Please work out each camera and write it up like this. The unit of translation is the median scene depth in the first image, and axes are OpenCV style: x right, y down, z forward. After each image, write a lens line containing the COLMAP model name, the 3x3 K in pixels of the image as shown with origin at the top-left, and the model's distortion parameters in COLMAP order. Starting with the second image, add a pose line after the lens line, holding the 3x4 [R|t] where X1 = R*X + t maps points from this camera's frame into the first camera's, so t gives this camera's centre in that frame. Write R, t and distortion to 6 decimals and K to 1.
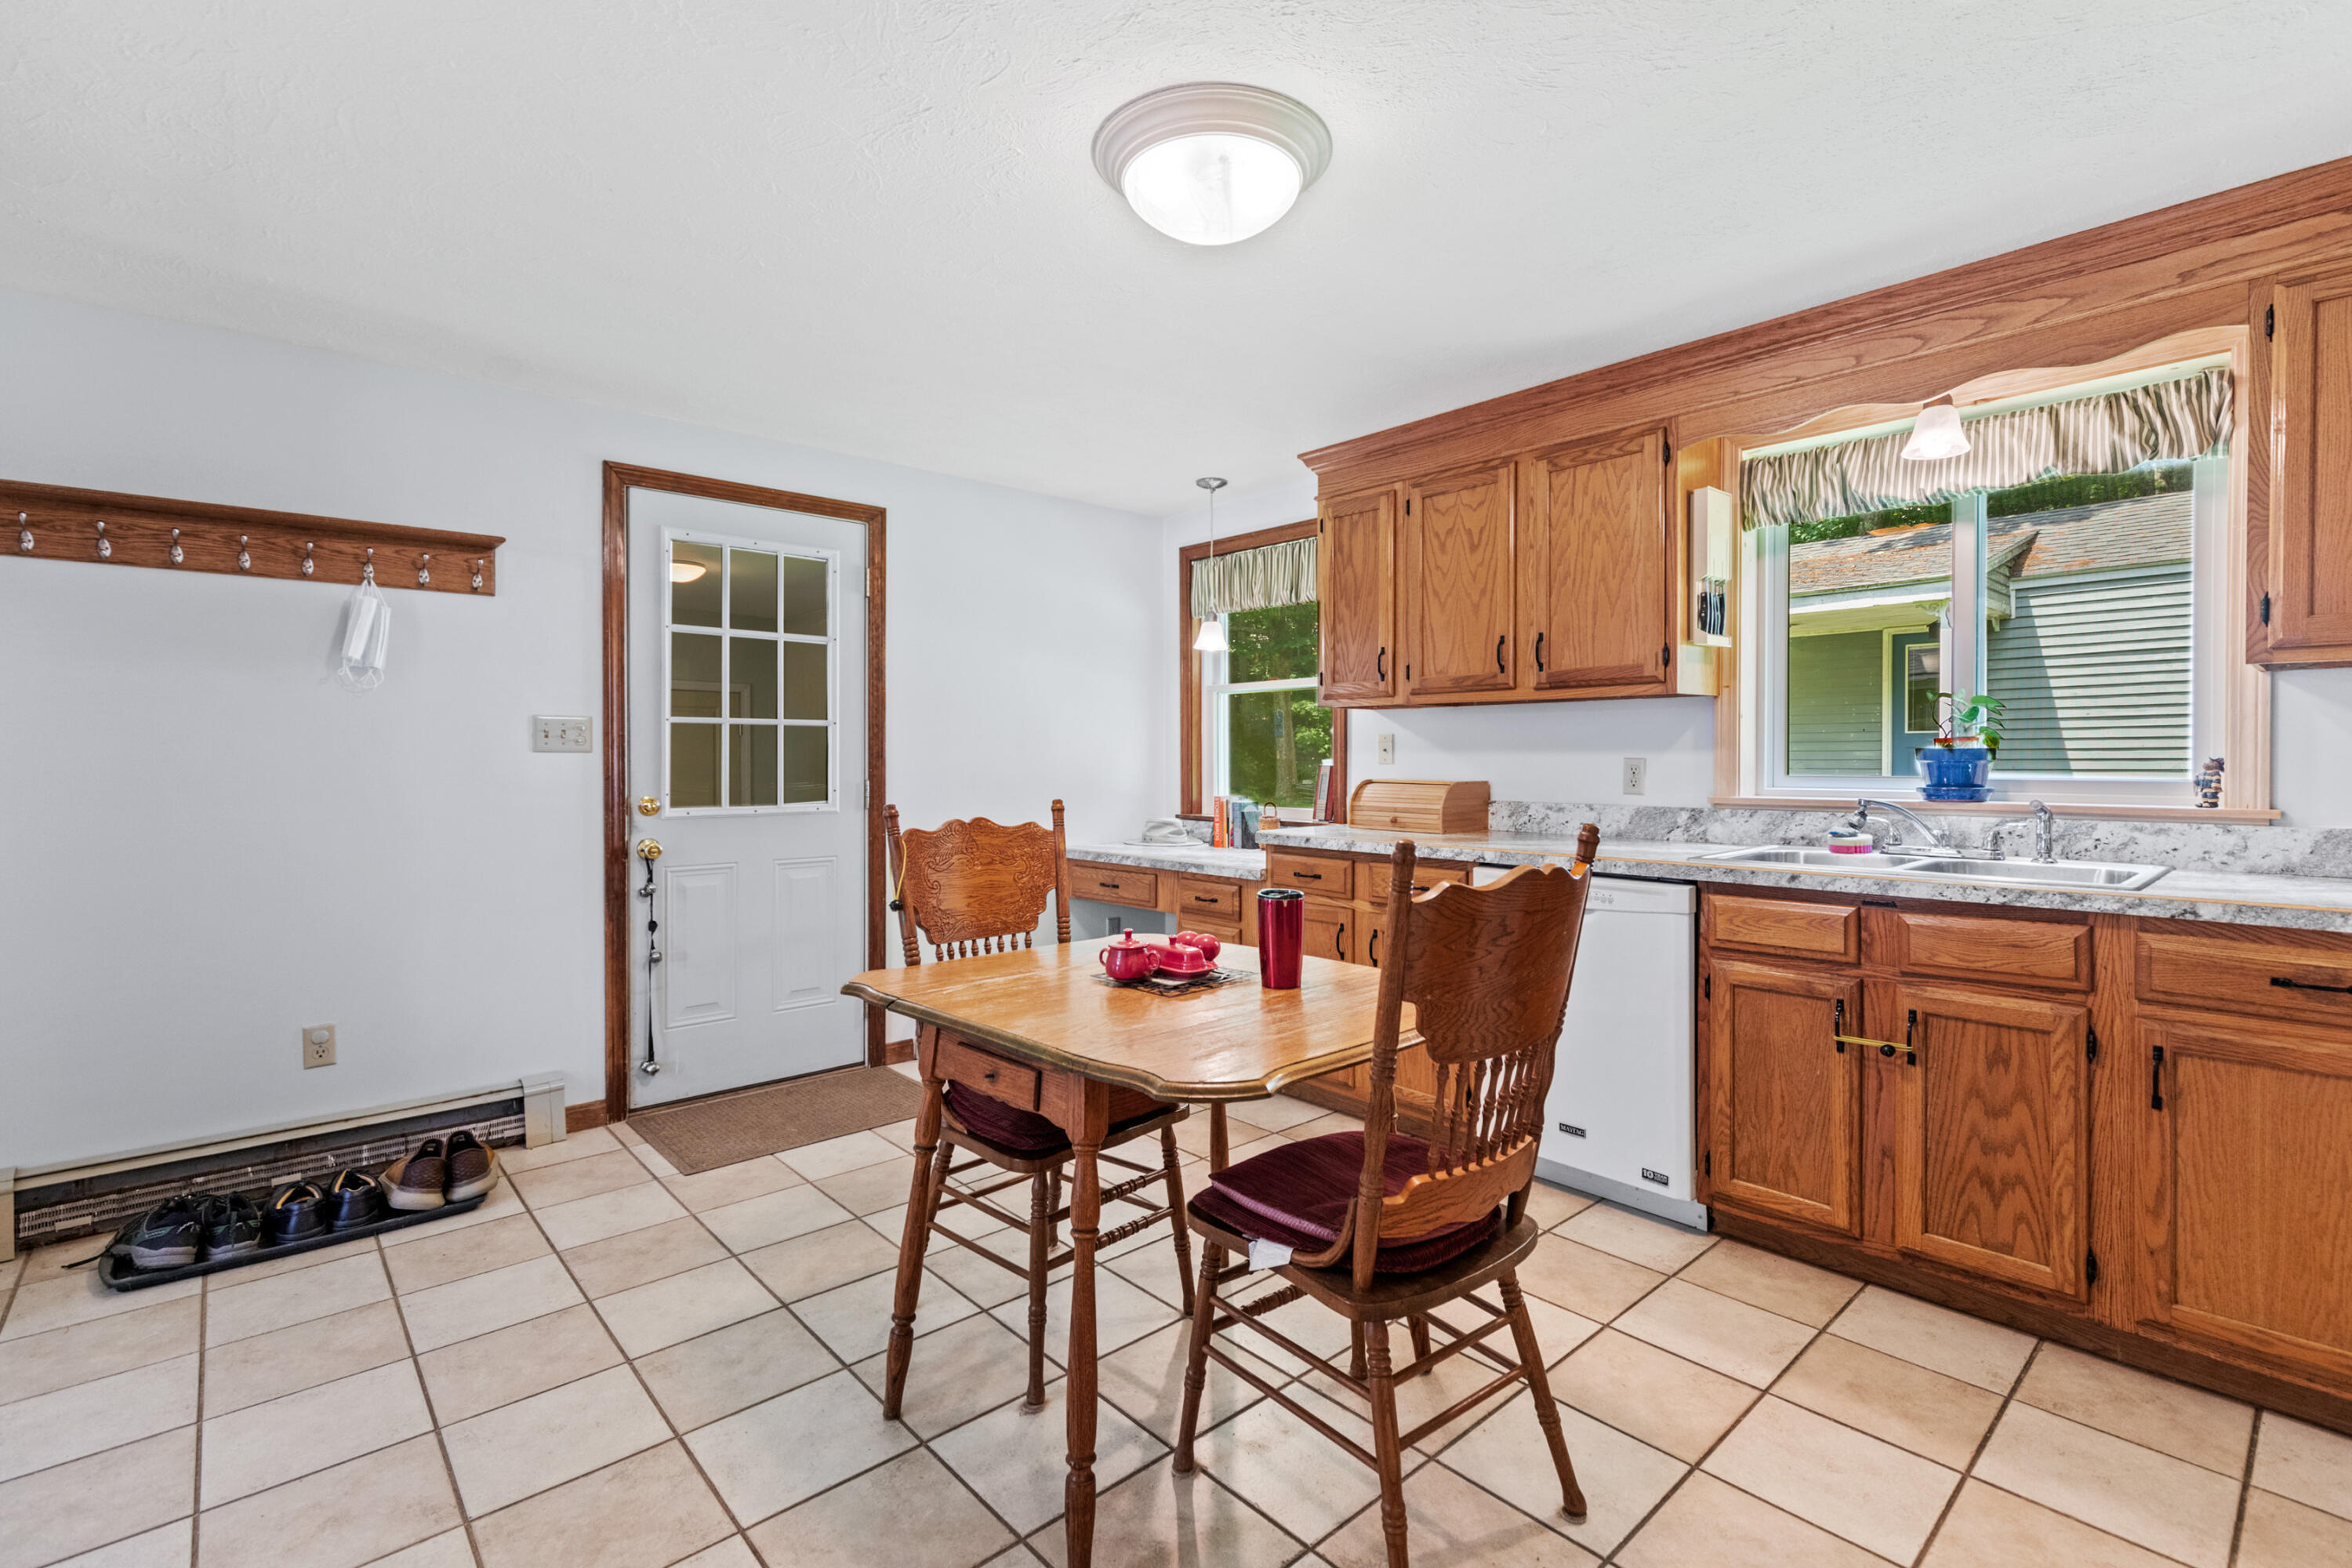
lens RADIAL K [[1064.5, 0, 1176.6], [0, 1064.5, 767.5], [0, 0, 1]] dist [0.009011, 0.000021]
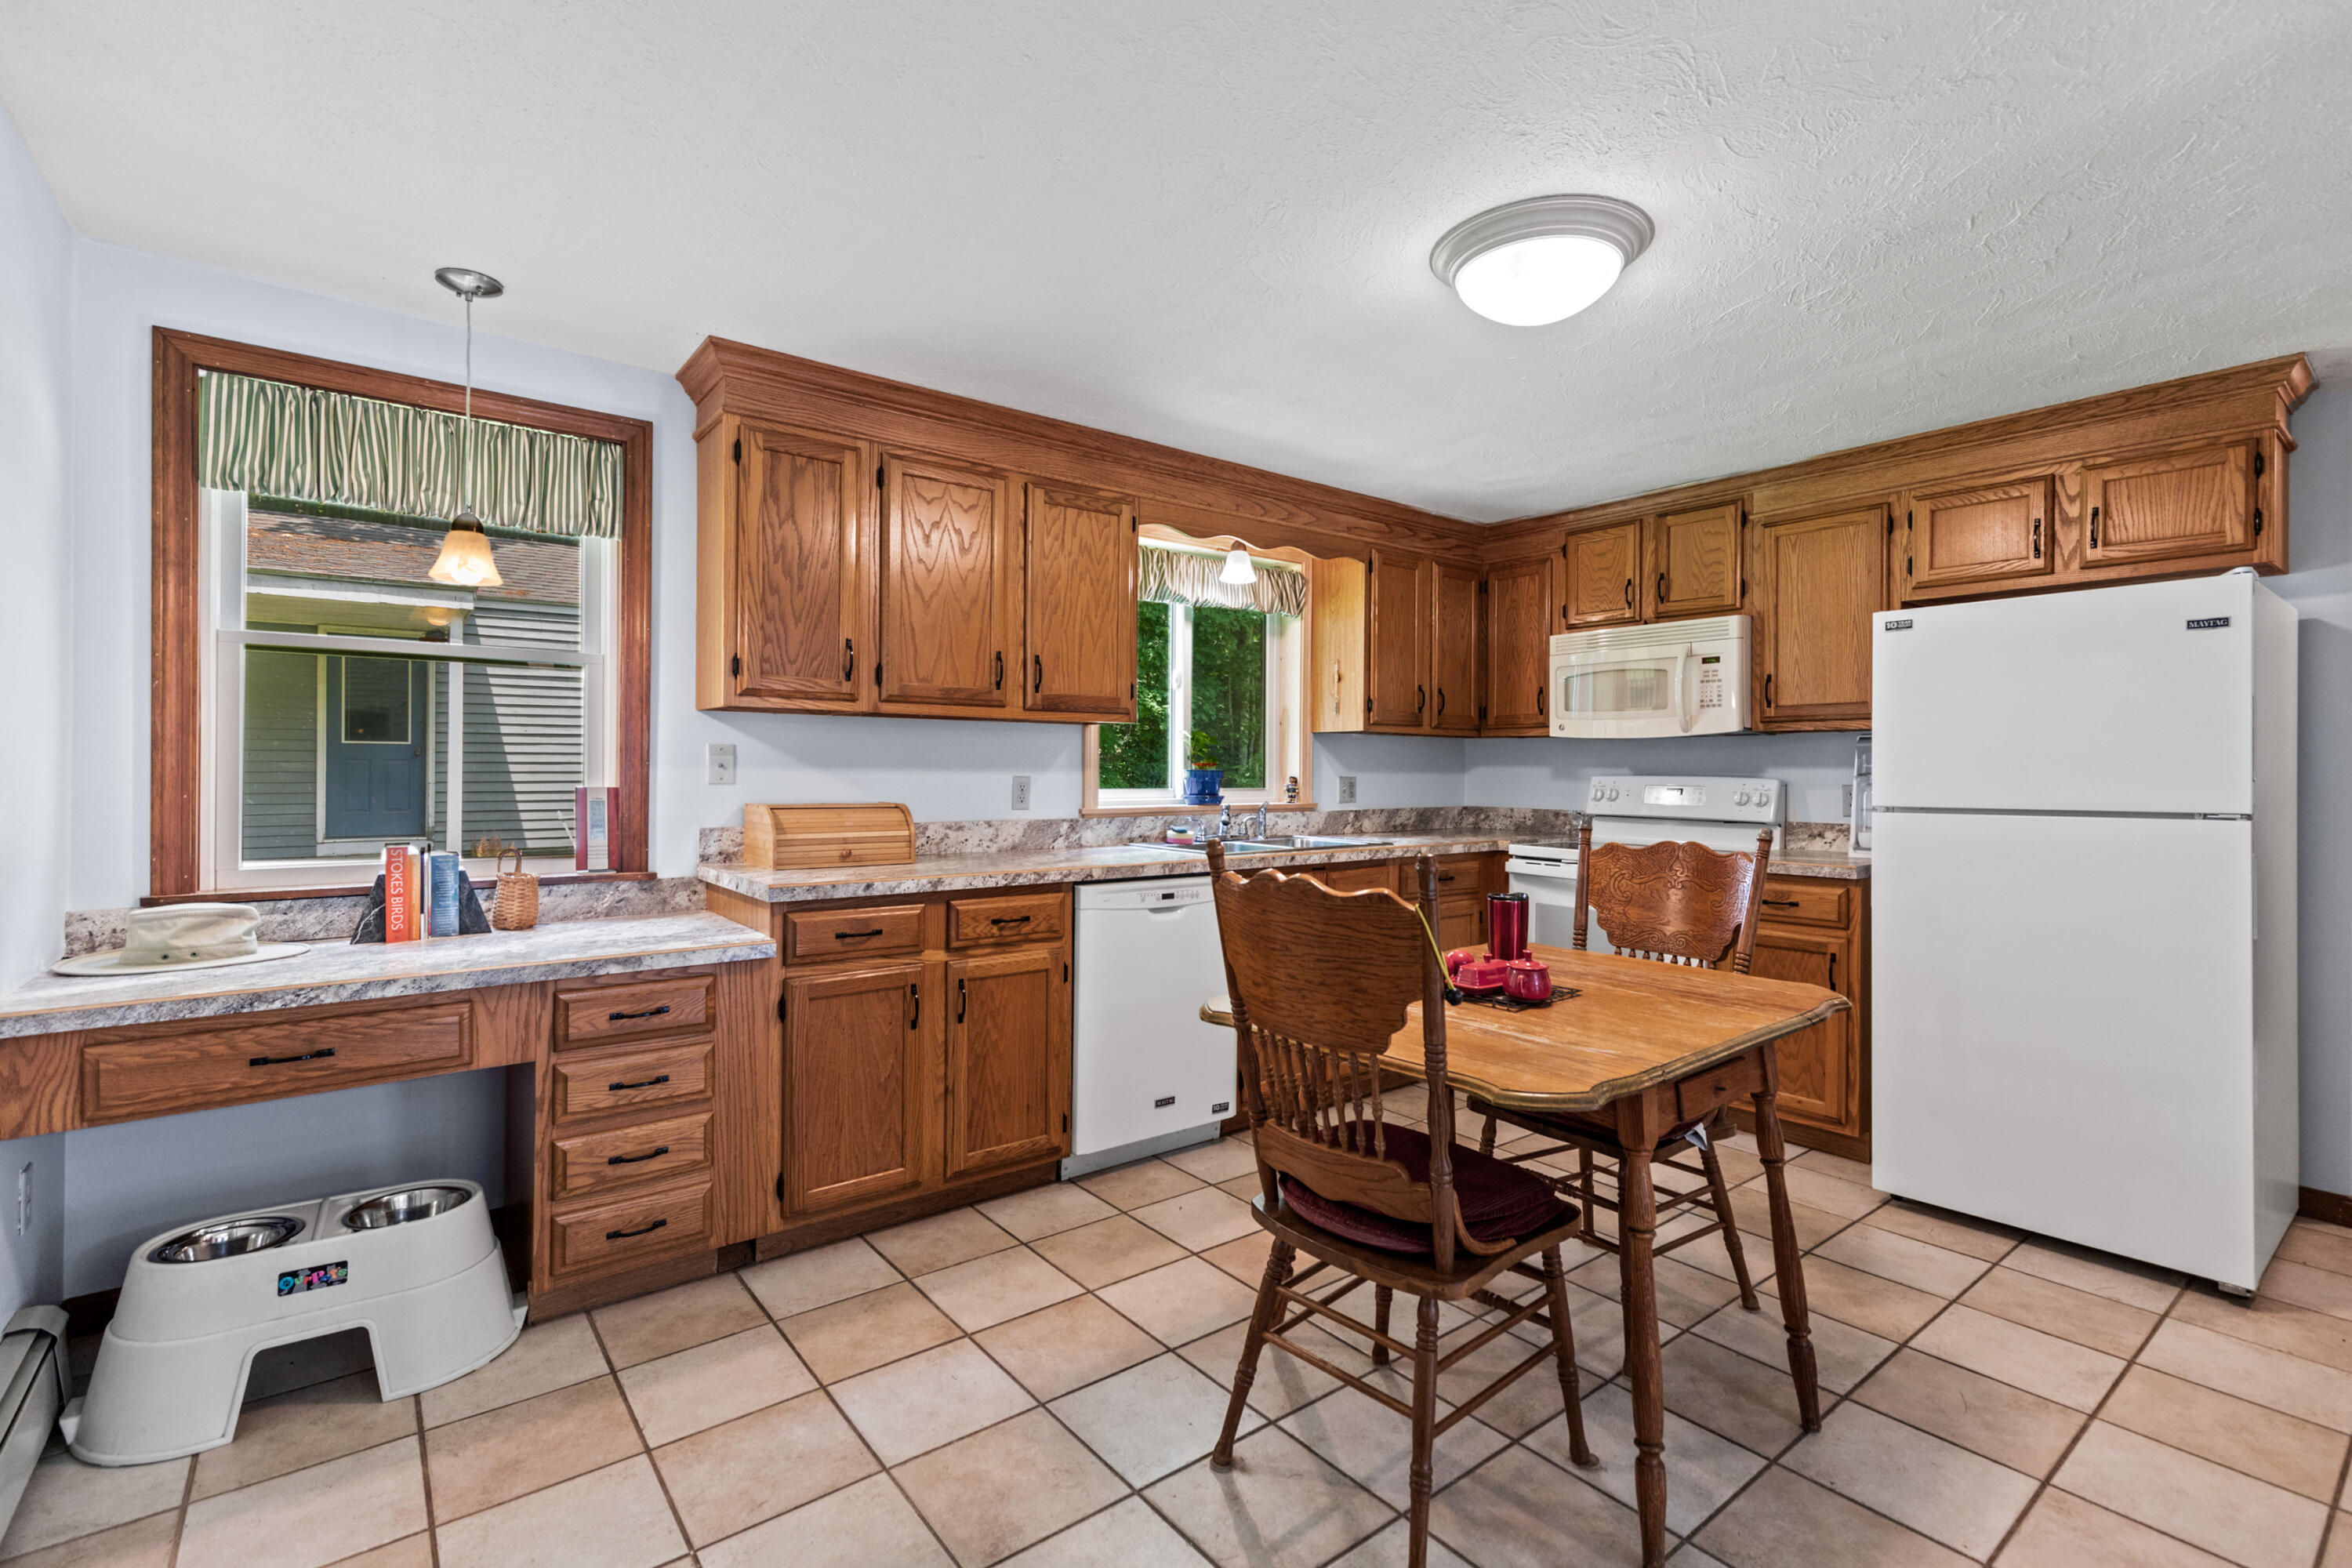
lens RADIAL K [[1064.5, 0, 1186.5], [0, 1064.5, 774.8], [0, 0, 1]] dist [0.009011, 0.000021]
pose [[0.057168, -0.004189, 0.998356, -0.633344], [0.005653, 0.999977, 0.003872, -0.013358], [-0.998349, 0.005422, 0.057190, 0.746935]]
